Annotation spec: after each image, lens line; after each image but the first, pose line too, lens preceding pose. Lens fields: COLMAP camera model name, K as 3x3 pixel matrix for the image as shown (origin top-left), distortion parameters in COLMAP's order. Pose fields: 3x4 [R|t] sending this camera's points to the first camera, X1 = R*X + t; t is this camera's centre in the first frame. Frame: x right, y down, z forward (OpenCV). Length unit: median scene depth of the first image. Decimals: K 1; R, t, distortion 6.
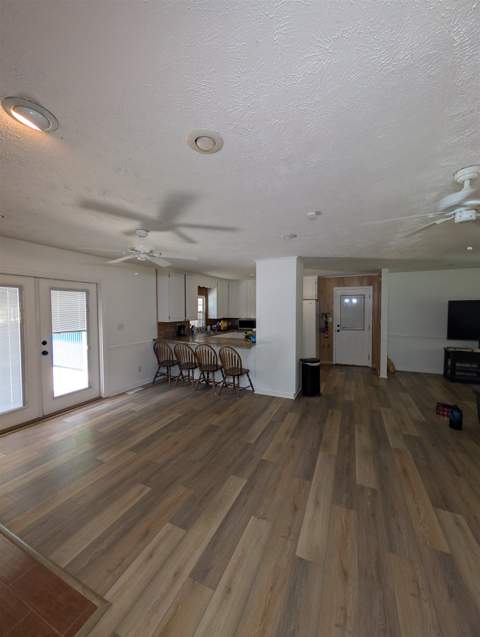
lens RADIAL K [[240.4, 0, 242.1], [0, 240.4, 318.4], [0, 0, 1]] dist [0.000028, 0.000397]
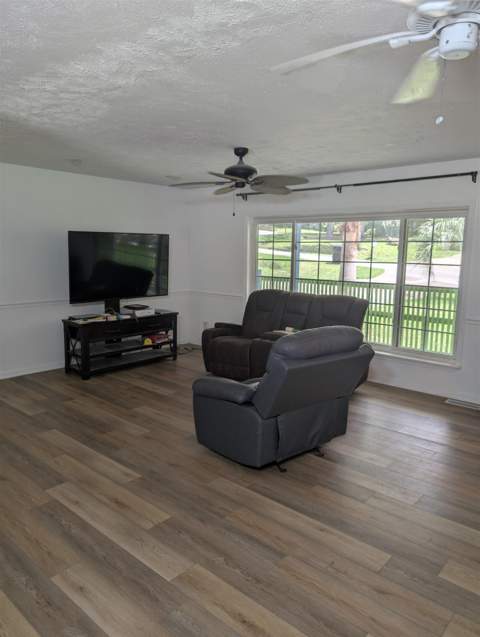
lens RADIAL K [[456.4, 0, 242.6], [0, 456.4, 320.2], [0, 0, 1]] dist [0.005272, -0.013693]
pose [[0.282785, -0.139084, 0.949046, -0.024742], [0.020392, 0.990079, 0.139021, -0.016851], [-0.958966, -0.019960, 0.282816, 0.506163]]
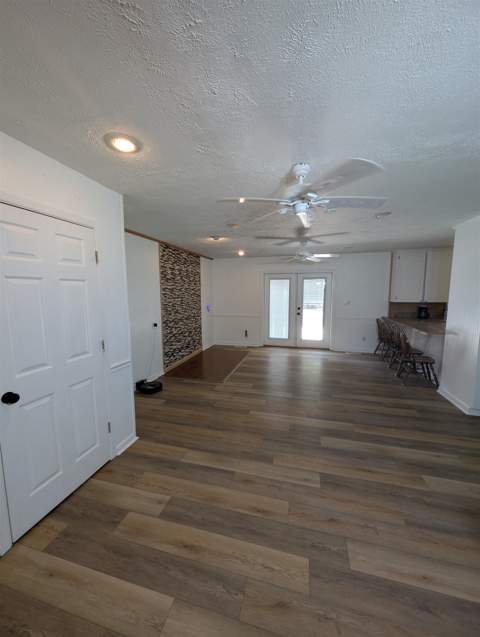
lens RADIAL K [[240.4, 0, 243.6], [0, 240.4, 319.1], [0, 0, 1]] dist [0.000028, 0.000397]
pose [[0.180995, 0.115700, -0.976655, 0.911389], [-0.032940, 0.993212, 0.111557, -0.009588], [0.982932, 0.011980, 0.183578, 0.239282]]
